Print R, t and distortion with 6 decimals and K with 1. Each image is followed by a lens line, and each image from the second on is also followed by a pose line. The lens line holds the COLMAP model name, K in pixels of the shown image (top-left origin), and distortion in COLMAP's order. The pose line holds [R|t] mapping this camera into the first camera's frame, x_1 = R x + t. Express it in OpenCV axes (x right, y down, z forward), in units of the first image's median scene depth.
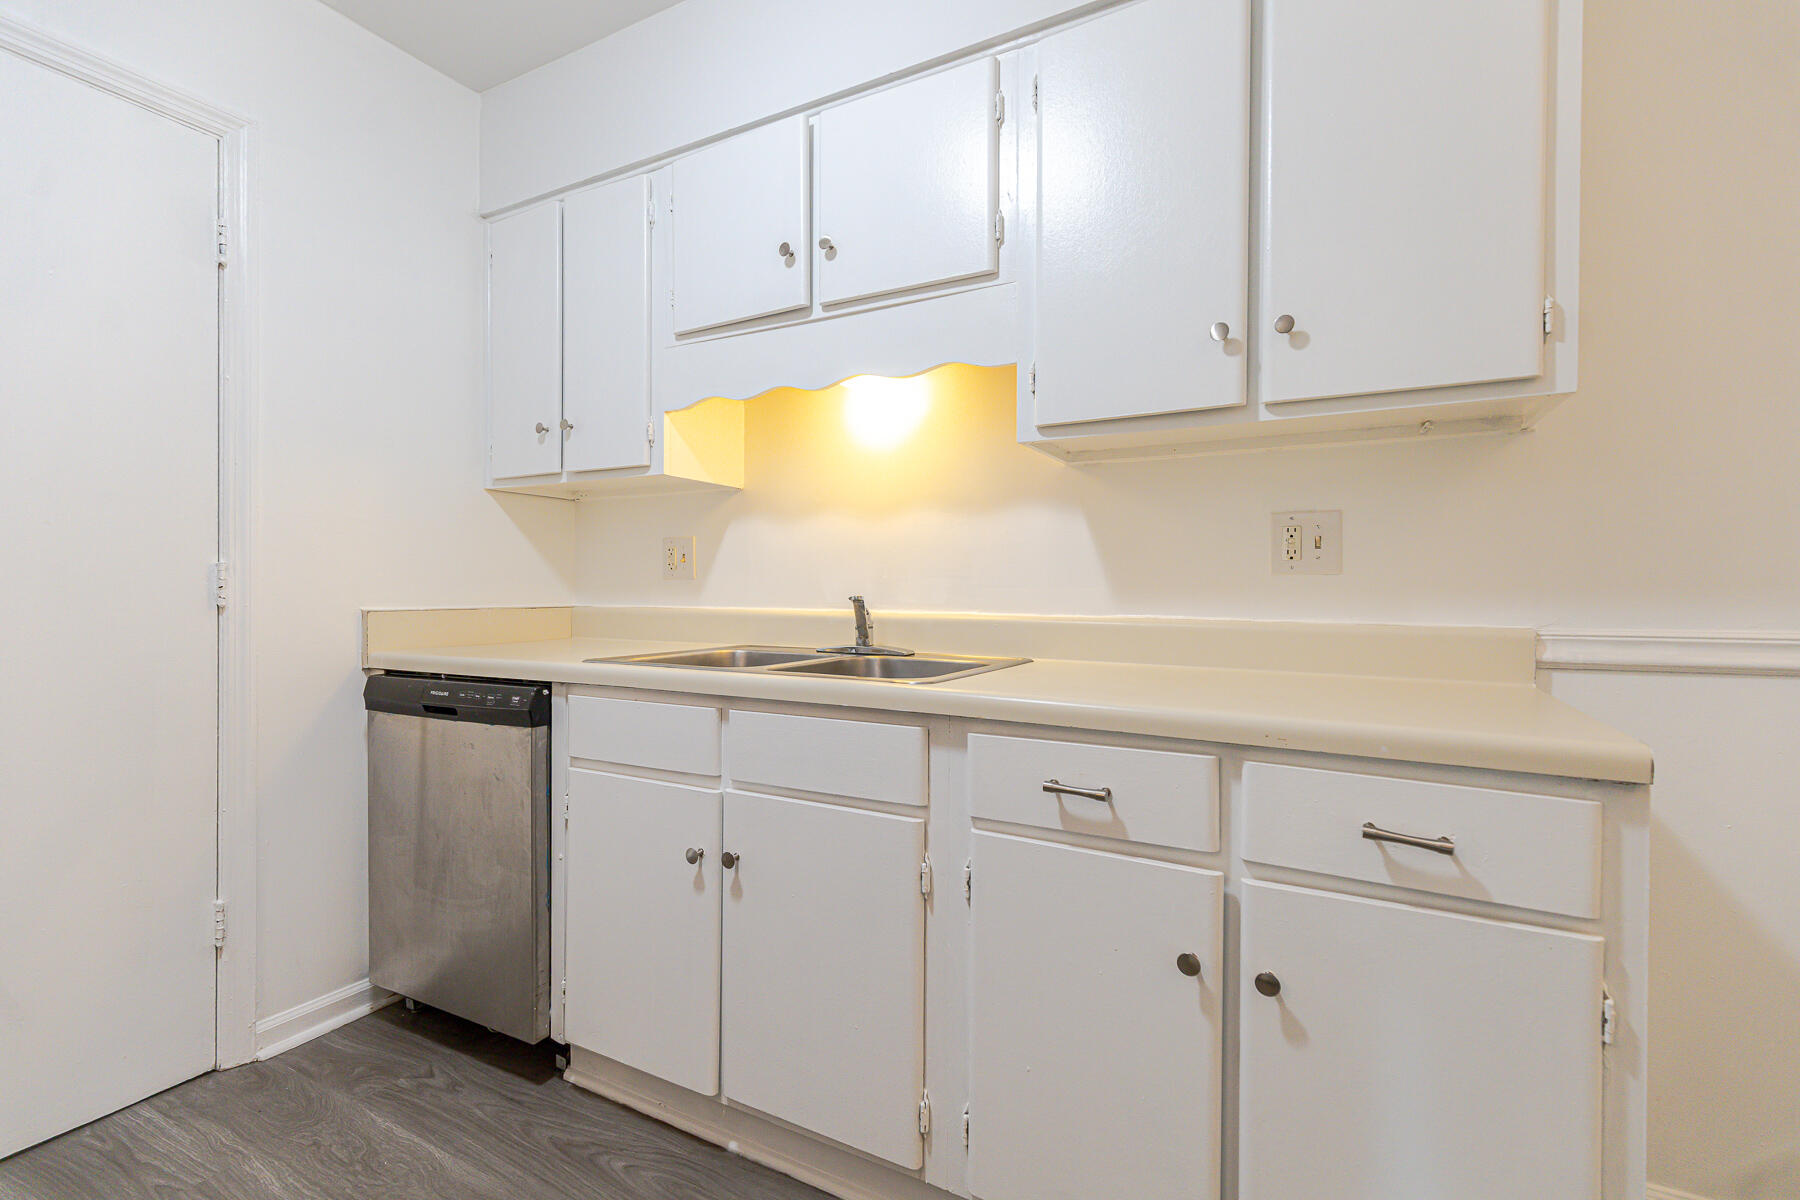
lens RADIAL K [[812.2, 0, 905.5], [0, 812.2, 591.8], [0, 0, 1]] dist [0.009723, -0.000473]
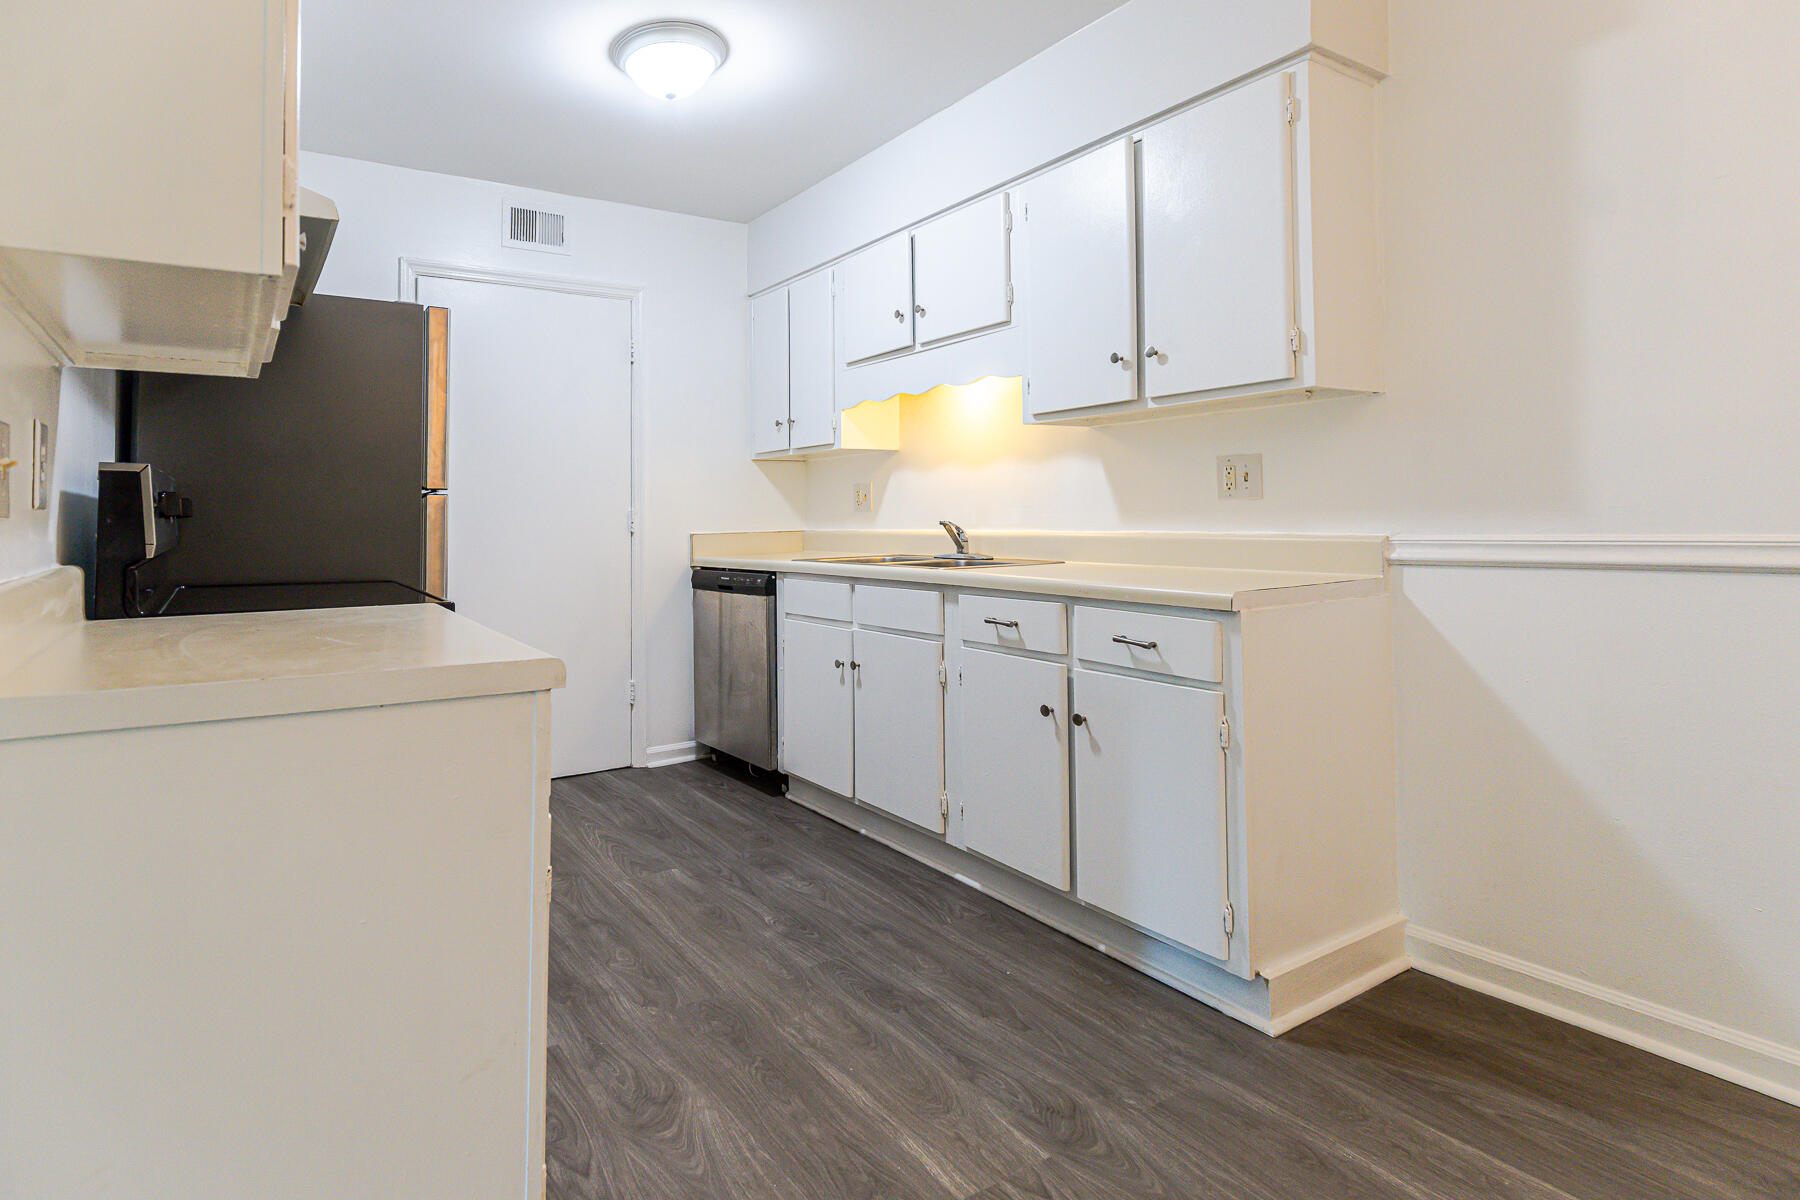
lens RADIAL K [[897.6, 0, 713.2], [0, 897.6, 508.5], [0, 0, 1]] dist [0.013146, -0.000897]
pose [[0.841577, -0.021227, -0.539721, 0.521010], [0.012627, 0.999728, -0.019630, 0.008794], [0.539990, 0.009705, 0.841615, -0.744770]]
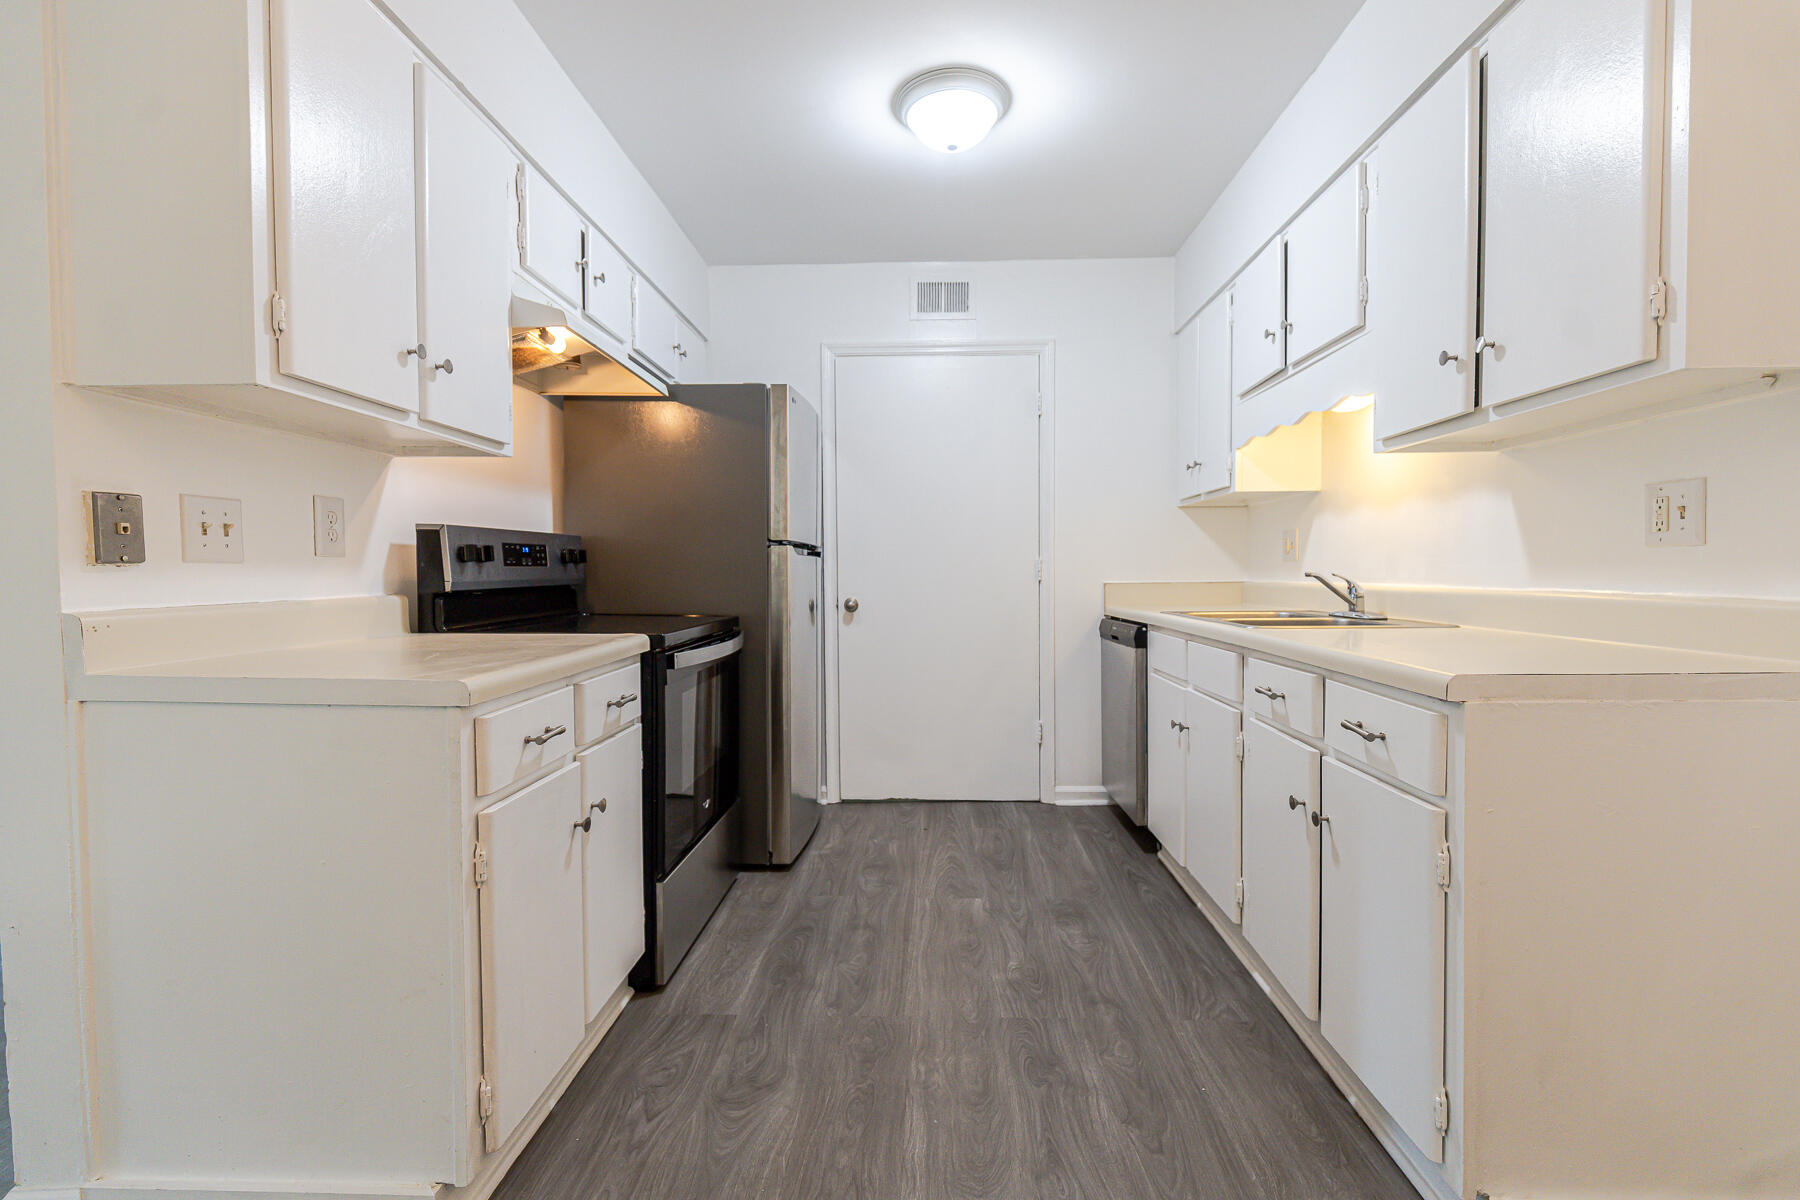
lens RADIAL K [[812.2, 0, 905.5], [0, 812.2, 591.8], [0, 0, 1]] dist [0.009723, -0.000473]
pose [[0.449884, 0.015245, -0.892957, 0.876913], [0.000705, 0.999848, 0.017425, 0.014446], [0.893087, -0.008469, 0.449804, -0.238047]]
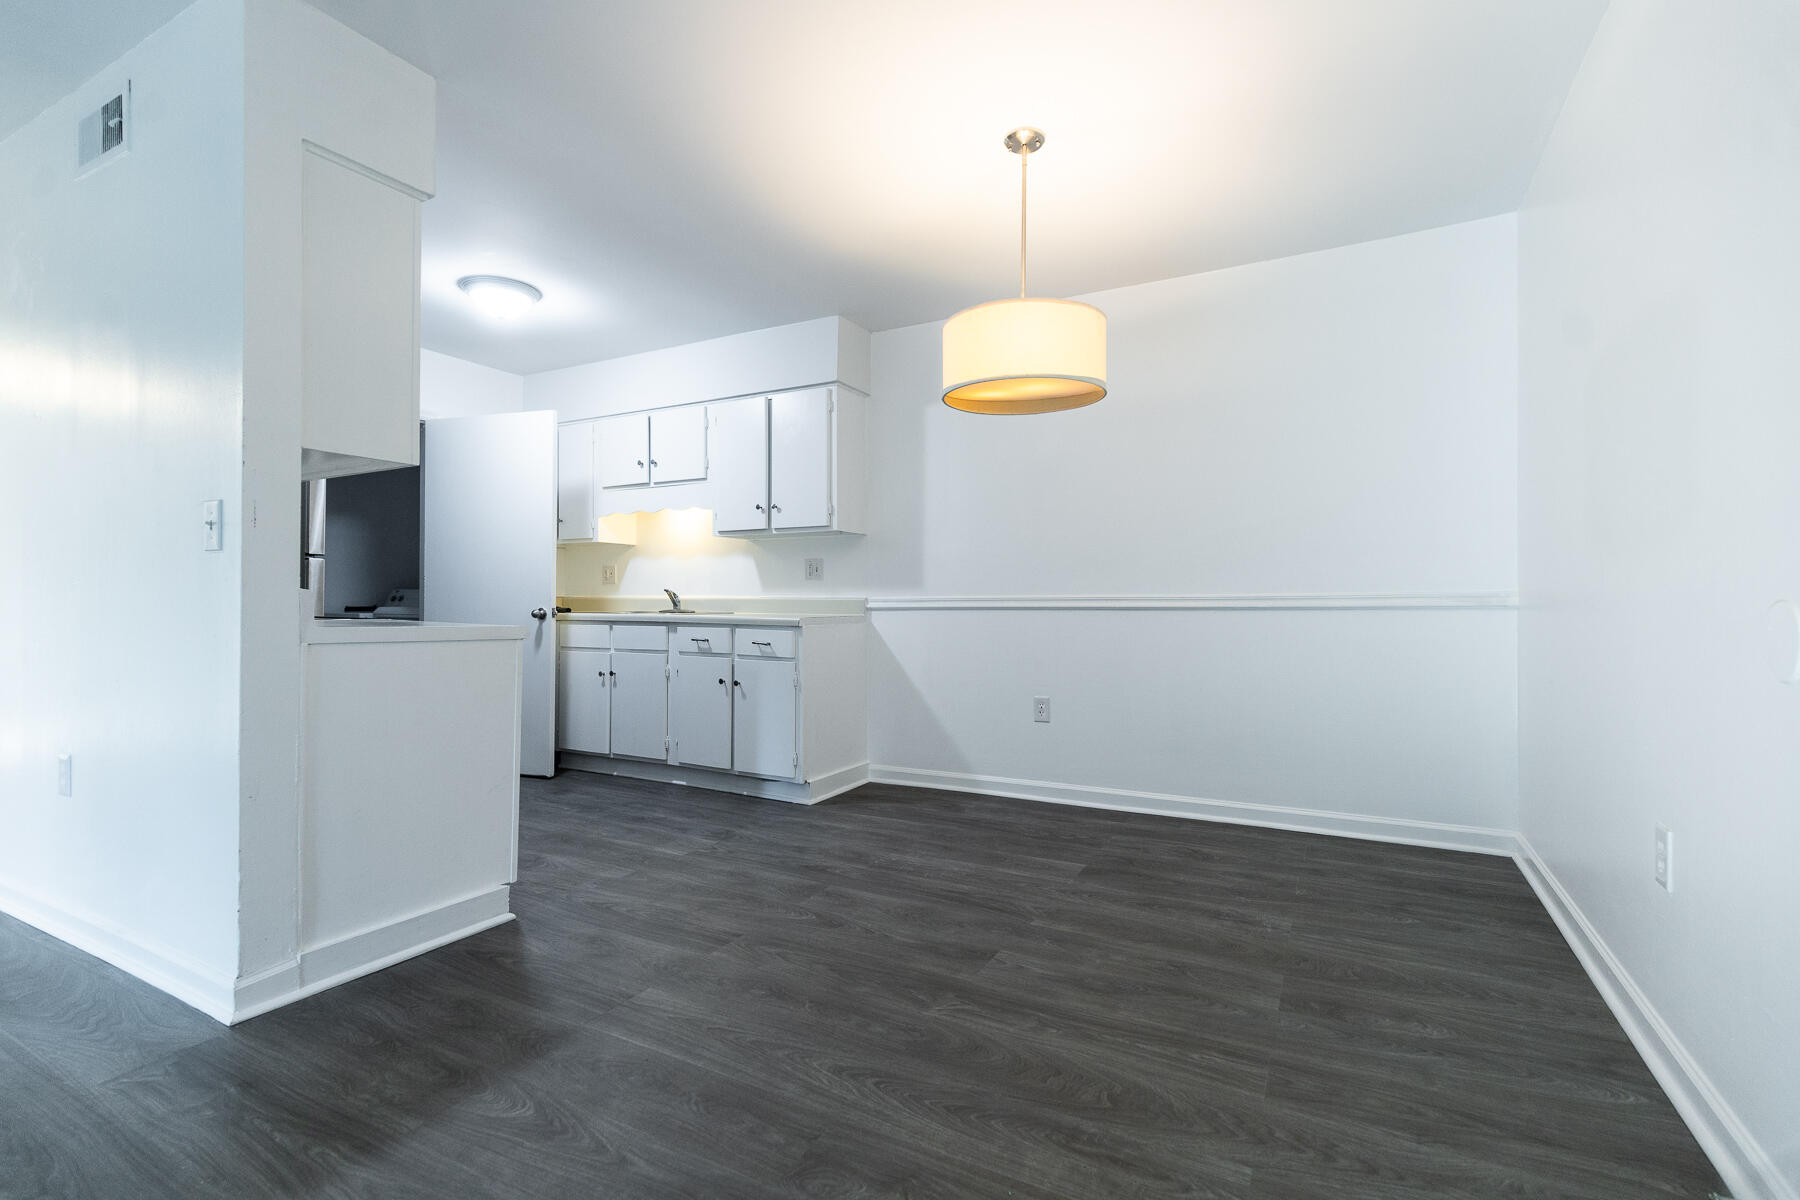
lens RADIAL K [[813.5, 0, 909.5], [0, 813.5, 600.7], [0, 0, 1]] dist [0.009303, -0.000444]
pose [[0.999993, -0.001758, 0.003402, 0.757341], [0.001775, 0.999986, -0.004906, 0.059912], [-0.003393, 0.004912, 0.999982, -1.758826]]
